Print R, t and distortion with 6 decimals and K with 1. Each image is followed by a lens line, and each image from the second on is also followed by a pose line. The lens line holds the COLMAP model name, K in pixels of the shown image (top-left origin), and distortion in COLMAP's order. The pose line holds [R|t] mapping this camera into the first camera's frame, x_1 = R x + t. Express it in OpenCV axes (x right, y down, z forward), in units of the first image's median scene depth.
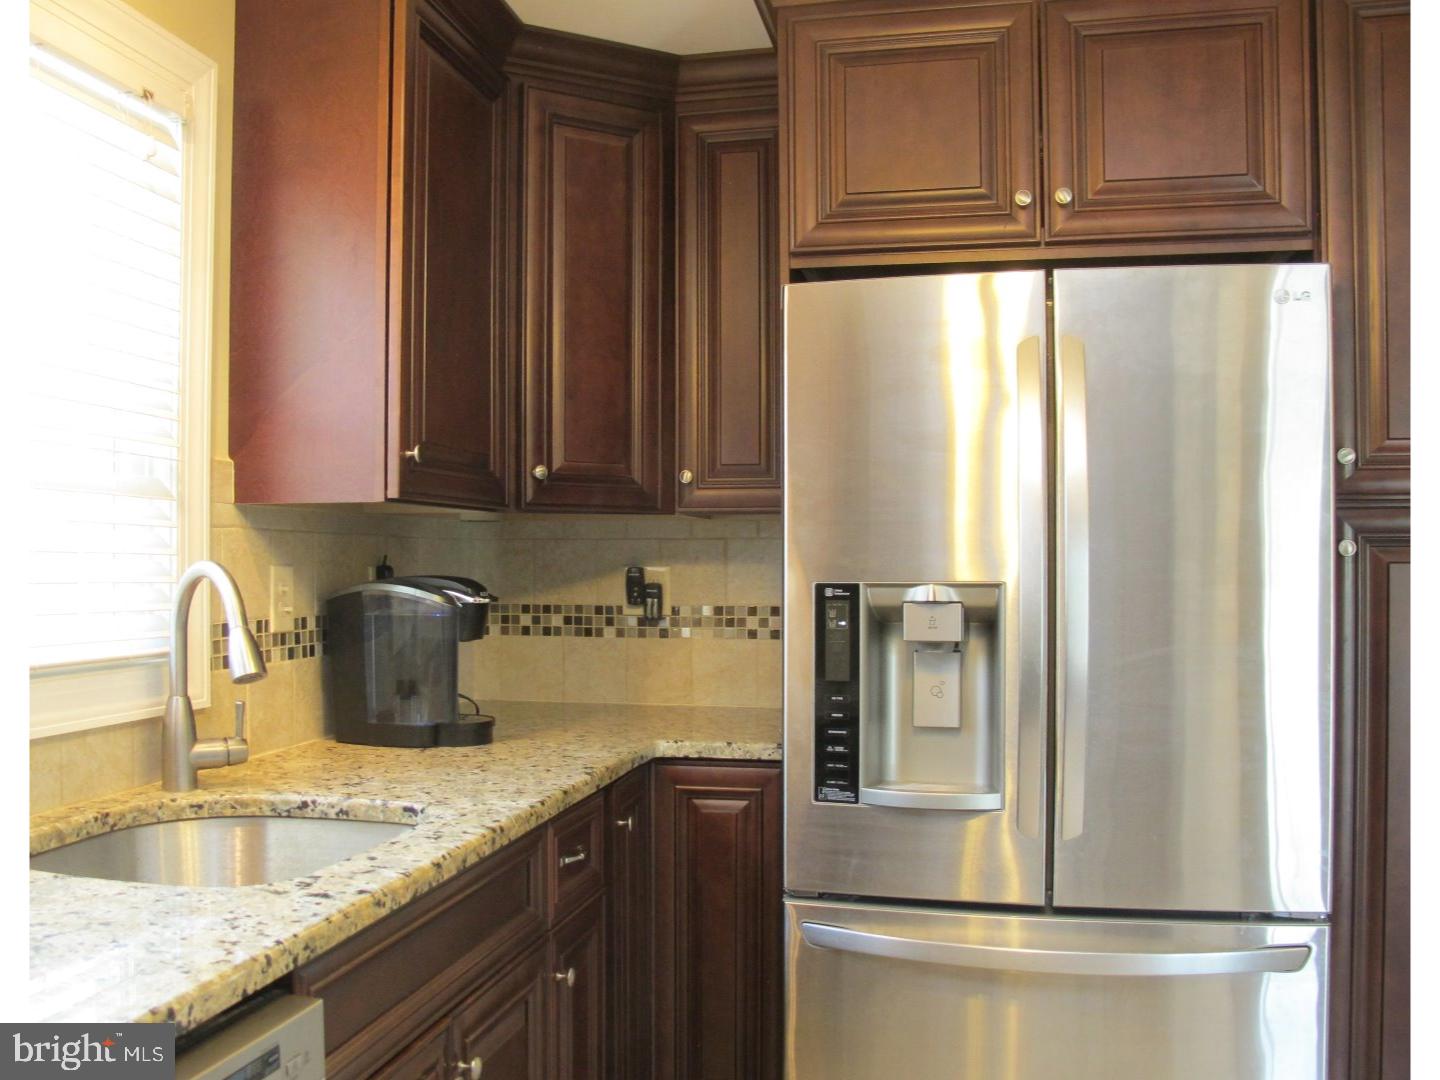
lens RADIAL K [[1266.4, 0, 717.4], [0, 1266.4, 567.6], [0, 0, 1]] dist [-0.144079, 0.104078]
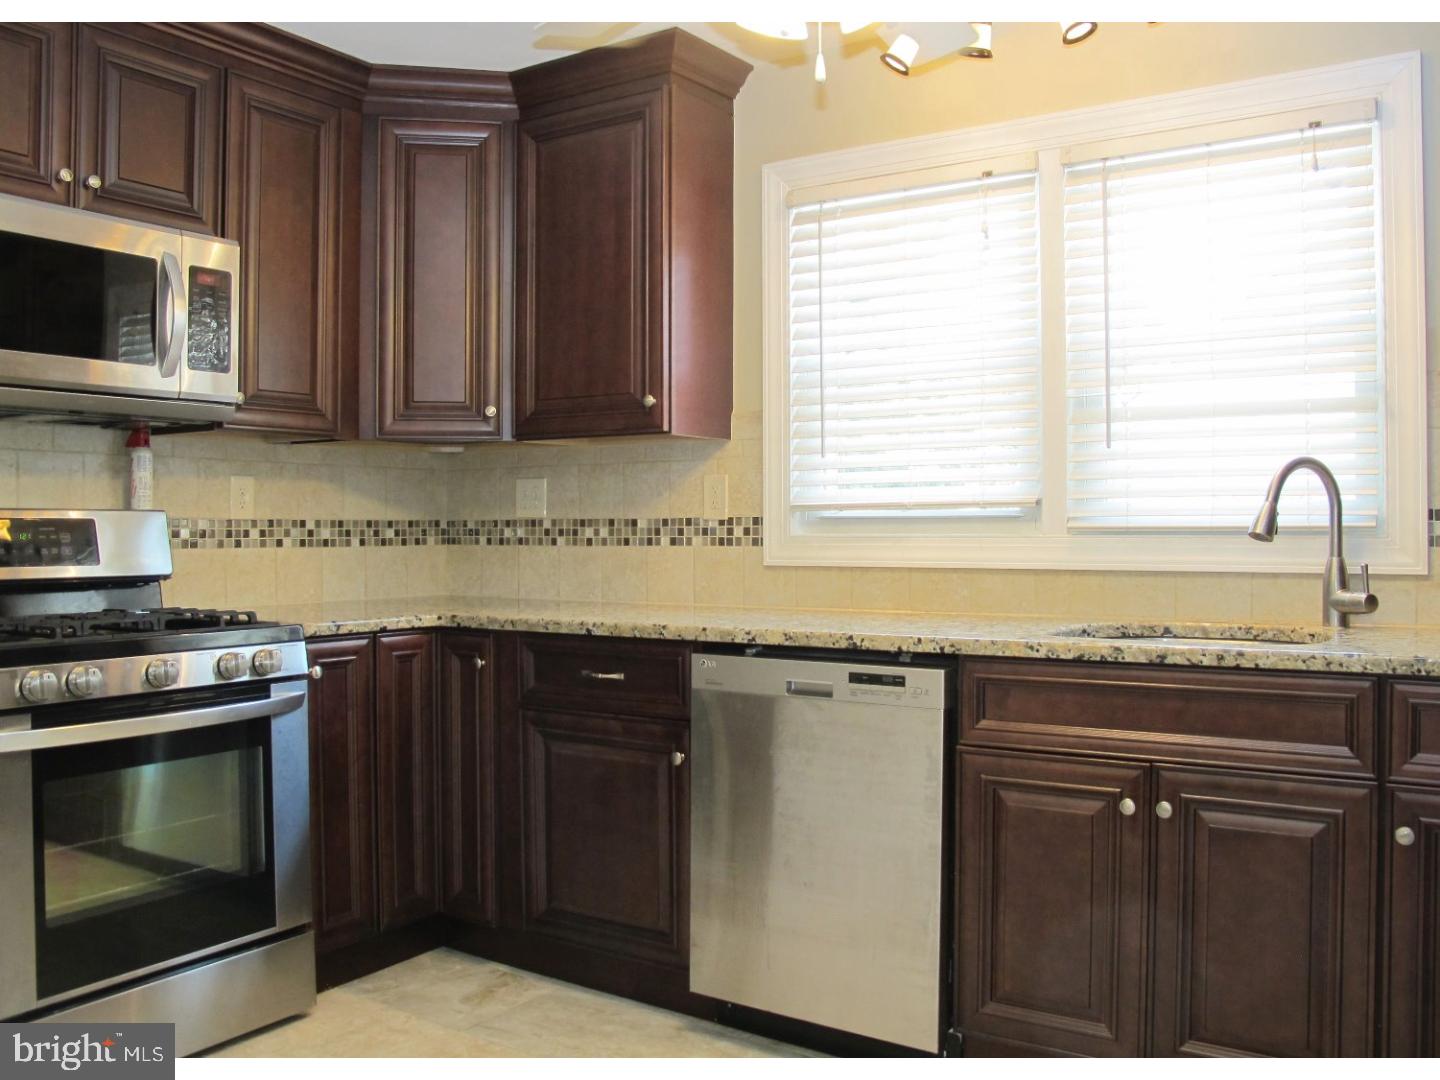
lens RADIAL K [[1234.1, 0, 720.0], [0, 1234.1, 540.0], [0, 0, 1]] dist [-0.143751, 0.107449]
pose [[-0.353972, 0.004080, -0.935247, 1.120122], [0.004010, 0.999988, 0.002844, 0.086101], [0.935247, -0.002744, -0.353984, 0.909664]]
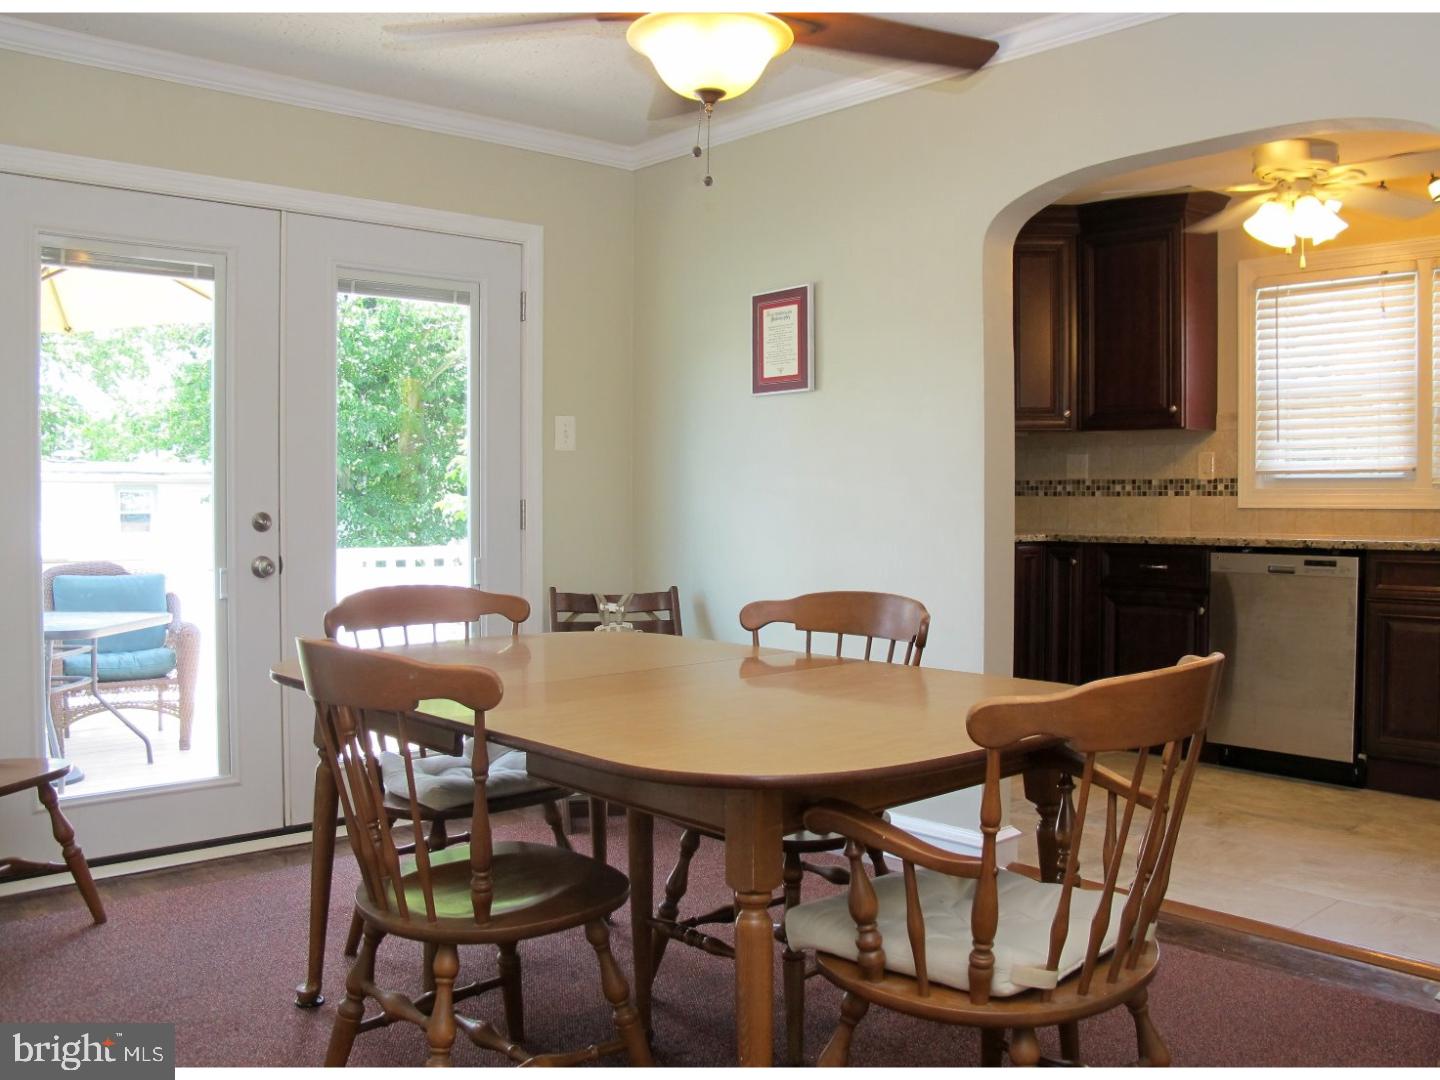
lens RADIAL K [[1307.2, 0, 720.0], [0, 1307.2, 540.0], [0, 0, 1]] dist [-0.159941, 0.112211]
pose [[-0.584295, 0.021633, -0.811253, 2.678026], [0.000907, 0.999661, 0.026003, 0.126901], [0.811541, 0.014458, -0.584117, 1.119217]]
